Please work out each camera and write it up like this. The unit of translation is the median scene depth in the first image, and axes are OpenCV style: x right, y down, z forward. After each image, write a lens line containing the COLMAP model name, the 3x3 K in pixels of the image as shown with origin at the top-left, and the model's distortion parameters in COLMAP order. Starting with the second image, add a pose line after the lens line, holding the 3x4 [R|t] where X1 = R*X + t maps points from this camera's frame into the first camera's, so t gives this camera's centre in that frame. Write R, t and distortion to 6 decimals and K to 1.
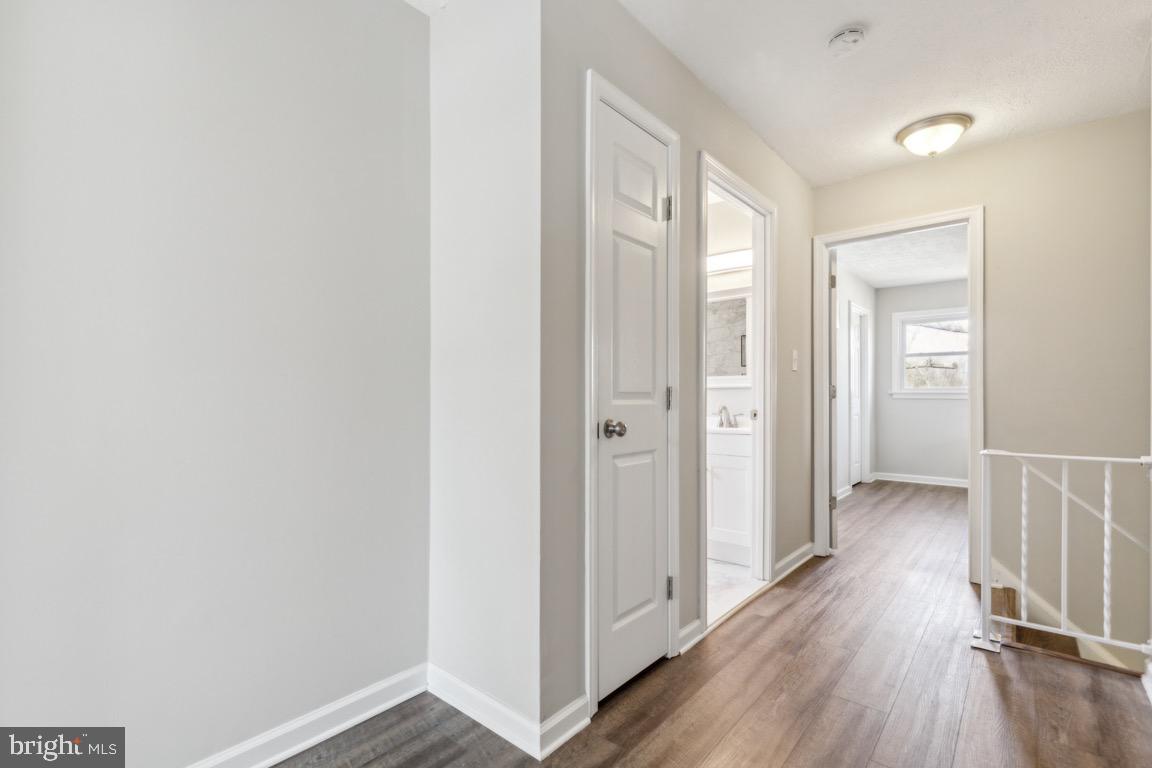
lens RADIAL K [[527.7, 0, 568.9], [0, 527.7, 390.9], [0, 0, 1]] dist [0.001266, -0.000183]
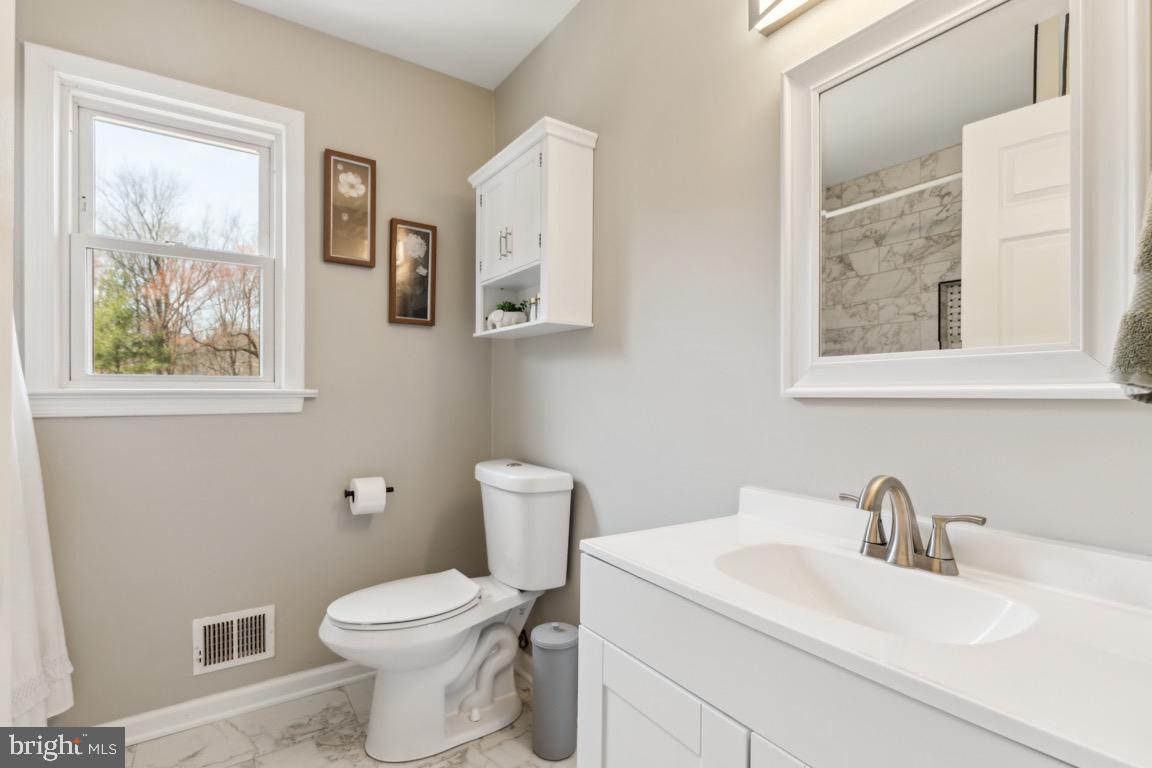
lens RADIAL K [[527.7, 0, 568.9], [0, 527.7, 390.9], [0, 0, 1]] dist [0.001266, -0.000183]
pose [[0.962483, 0.005610, -0.271283, 0.214621], [-0.003634, 0.999963, 0.007785, -0.012492], [0.271317, -0.006507, 0.962468, 0.717820]]
